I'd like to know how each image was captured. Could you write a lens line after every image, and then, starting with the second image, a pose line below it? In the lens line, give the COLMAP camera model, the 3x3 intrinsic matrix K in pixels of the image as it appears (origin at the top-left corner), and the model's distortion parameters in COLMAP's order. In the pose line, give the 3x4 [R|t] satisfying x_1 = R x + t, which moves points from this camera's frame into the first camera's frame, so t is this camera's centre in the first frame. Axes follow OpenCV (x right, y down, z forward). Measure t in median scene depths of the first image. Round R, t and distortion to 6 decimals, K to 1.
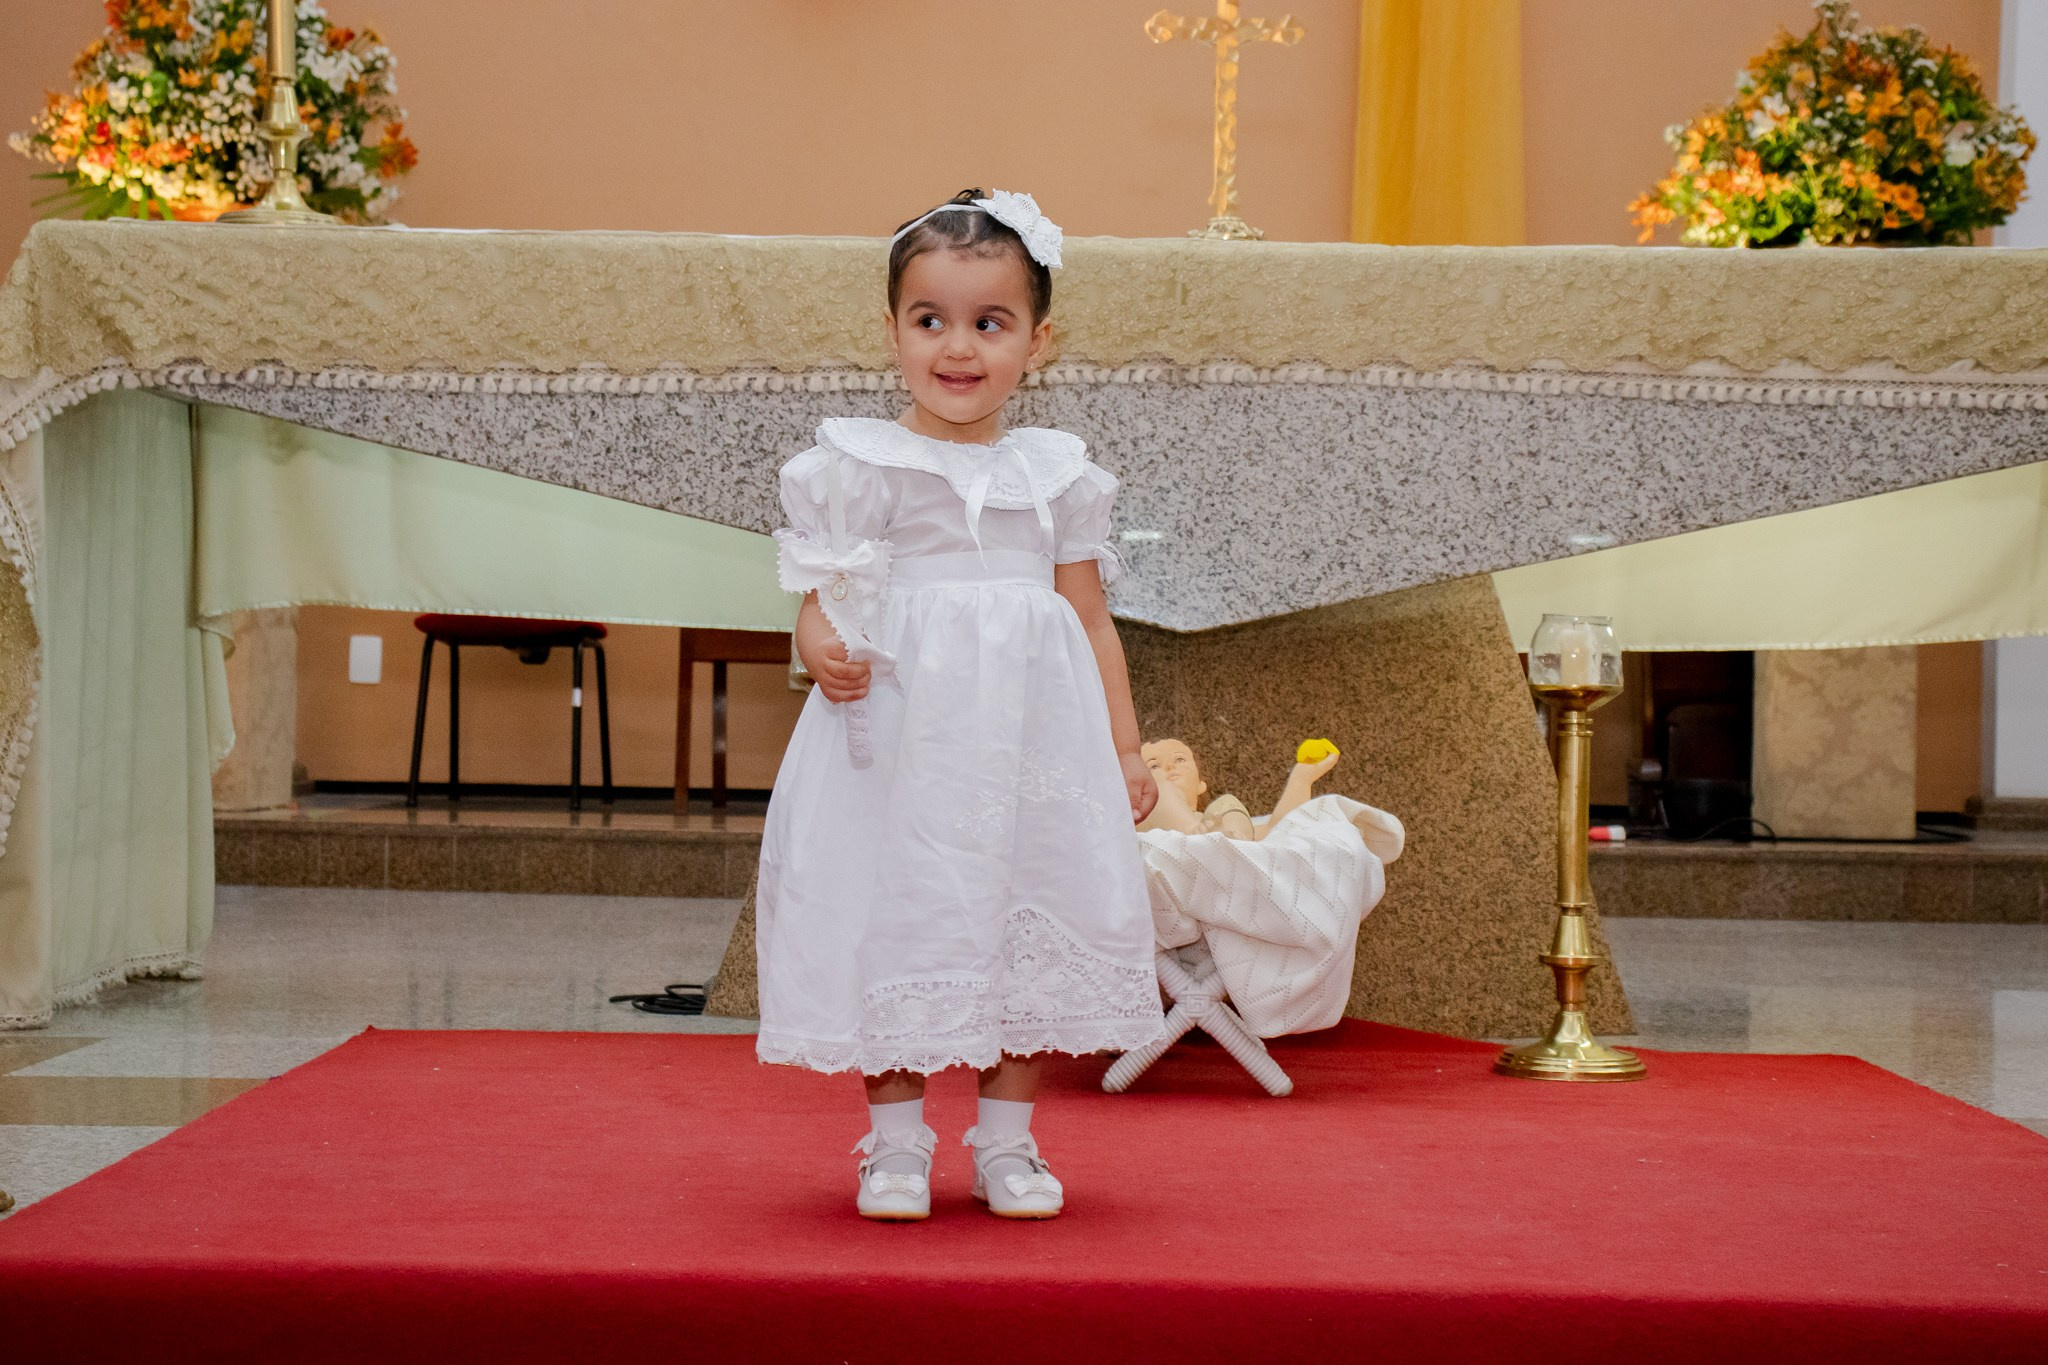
lens RADIAL K [[3610.4, 0, 1024.0], [0, 3610.4, 682.5], [0, 0, 1]] dist [0.167888, 0.527270]
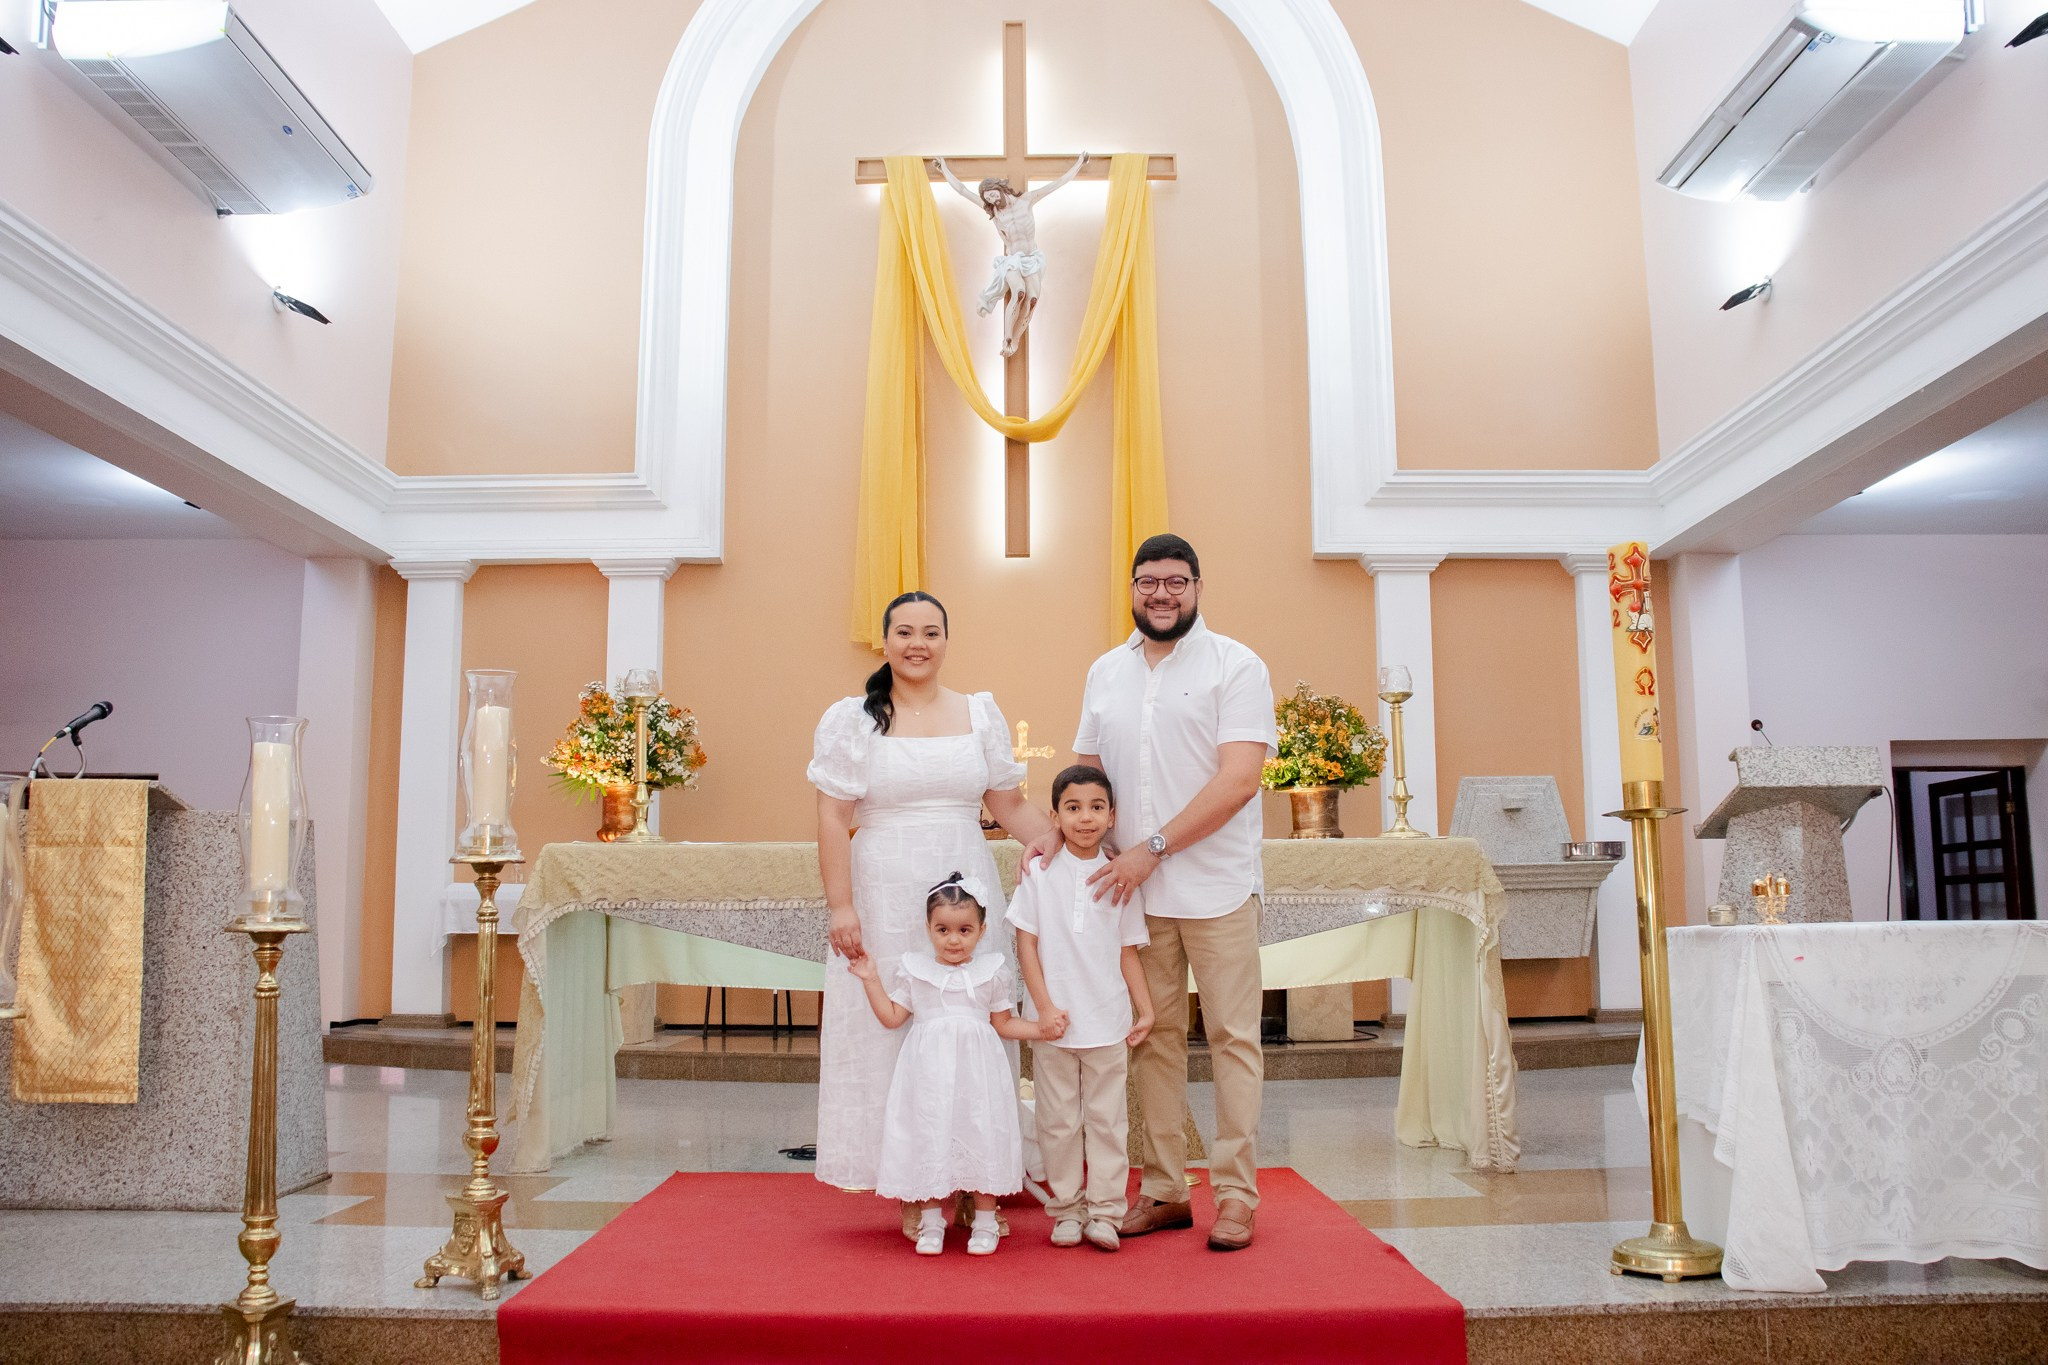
lens RADIAL K [[1693.0, 0, 1034.6], [0, 1693.0, 677.8], [0, 0, 1]] dist [-0.181235, 0.159728]
pose [[0.999614, -0.021516, 0.017573, 0.028428], [0.023744, 0.990092, -0.138399, -0.045232], [-0.014421, 0.138763, 0.990221, -0.085965]]
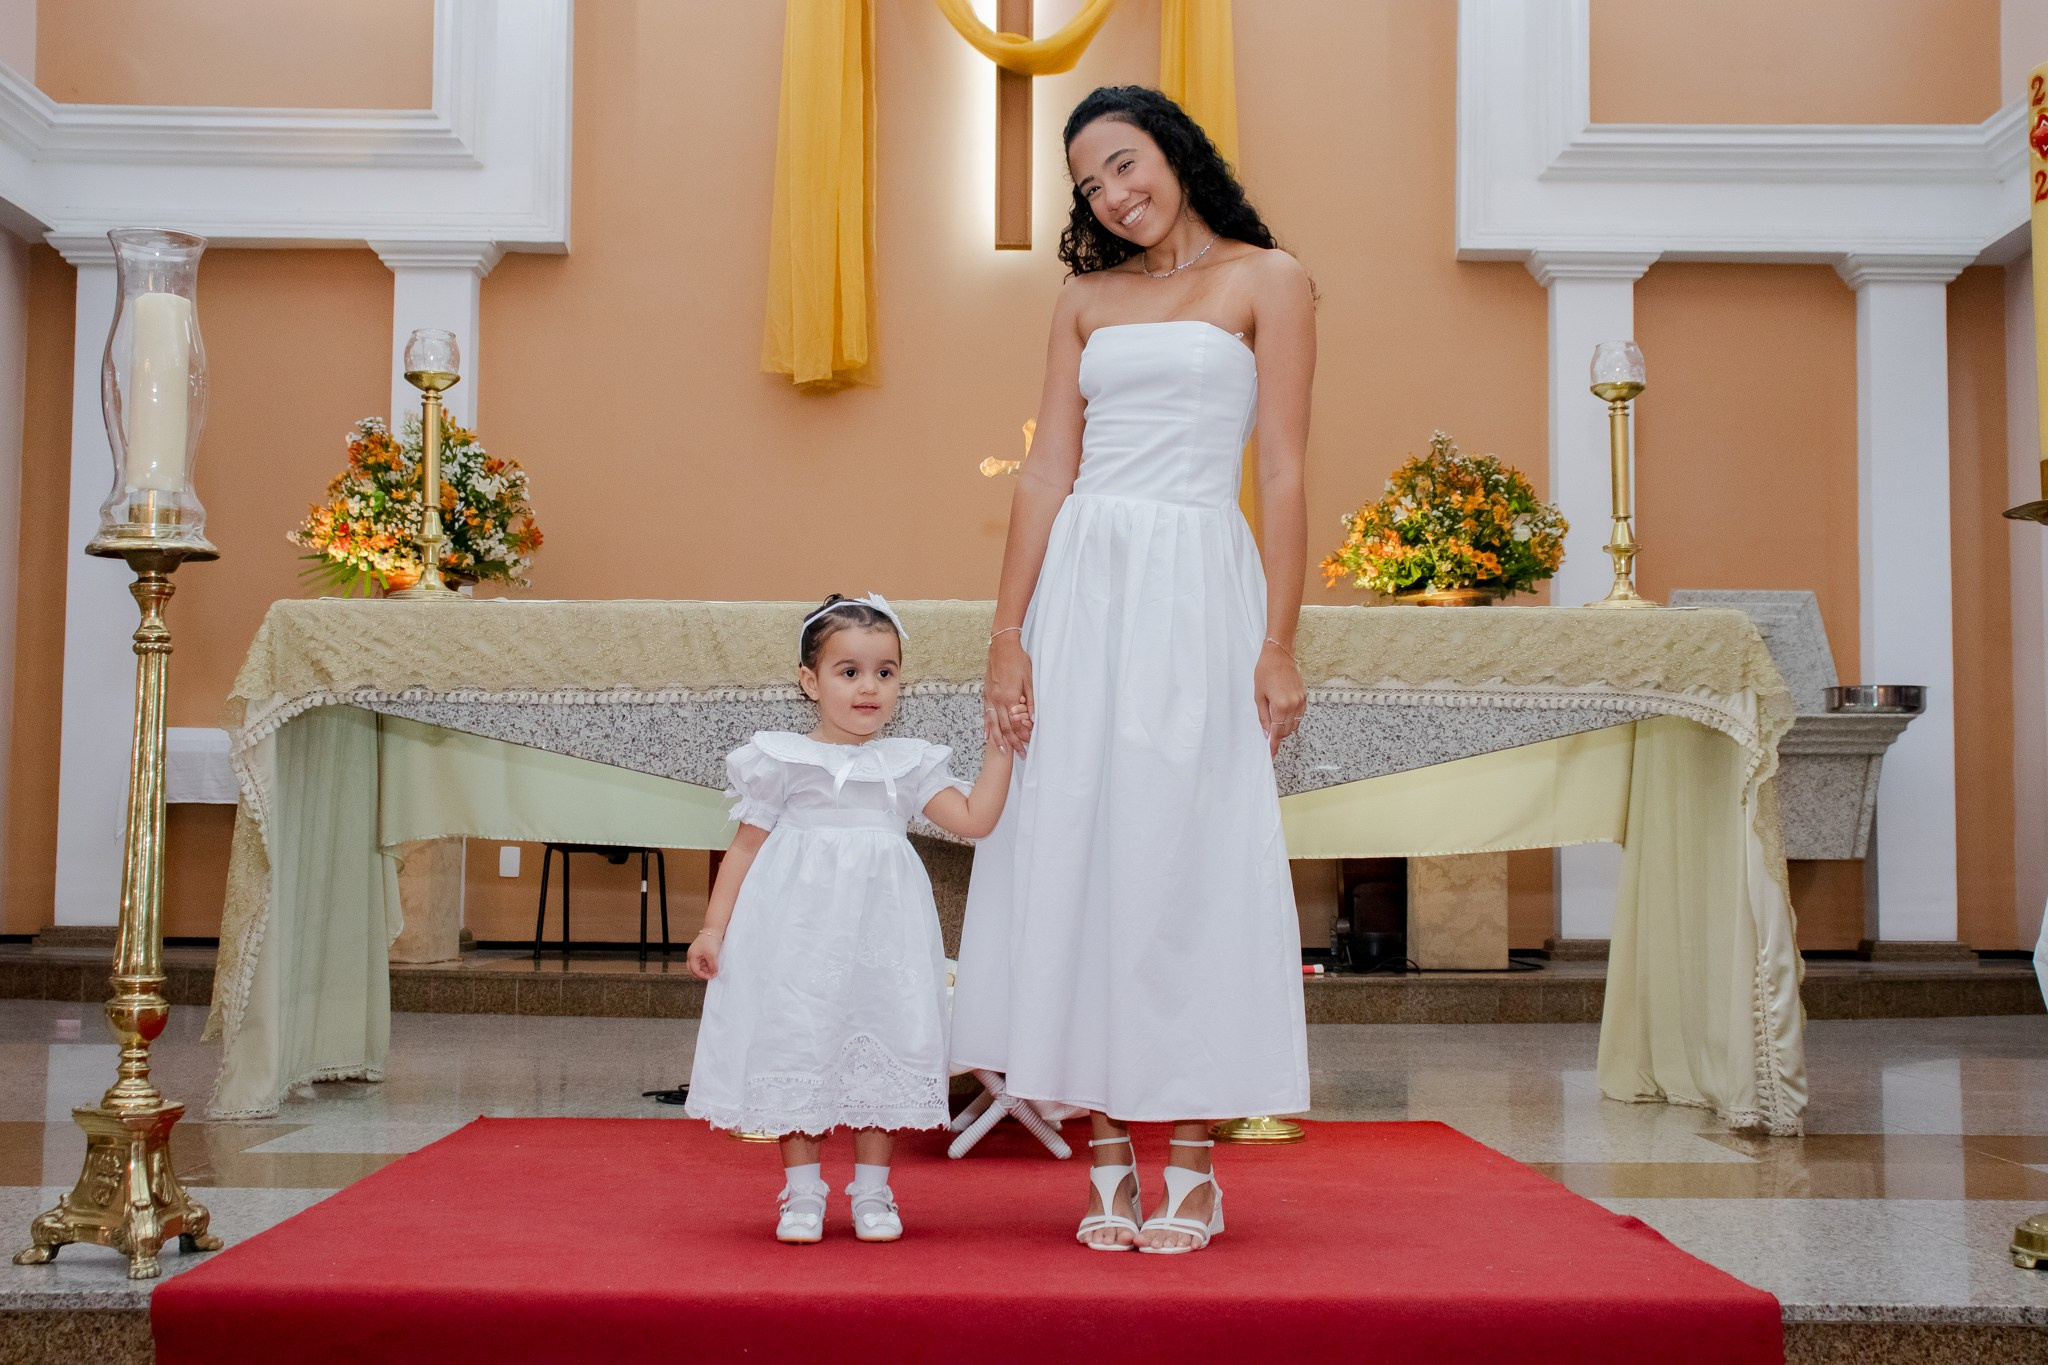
lens RADIAL K [[2374.5, 0, 1030.5], [0, 2374.5, 689.5], [0, 0, 1]] dist [-0.058197, 0.223644]
pose [[0.999706, -0.008994, 0.022499, 0.019881], [0.010539, 0.997524, -0.069530, -0.008348], [-0.021818, 0.069747, 0.997326, -0.009714]]
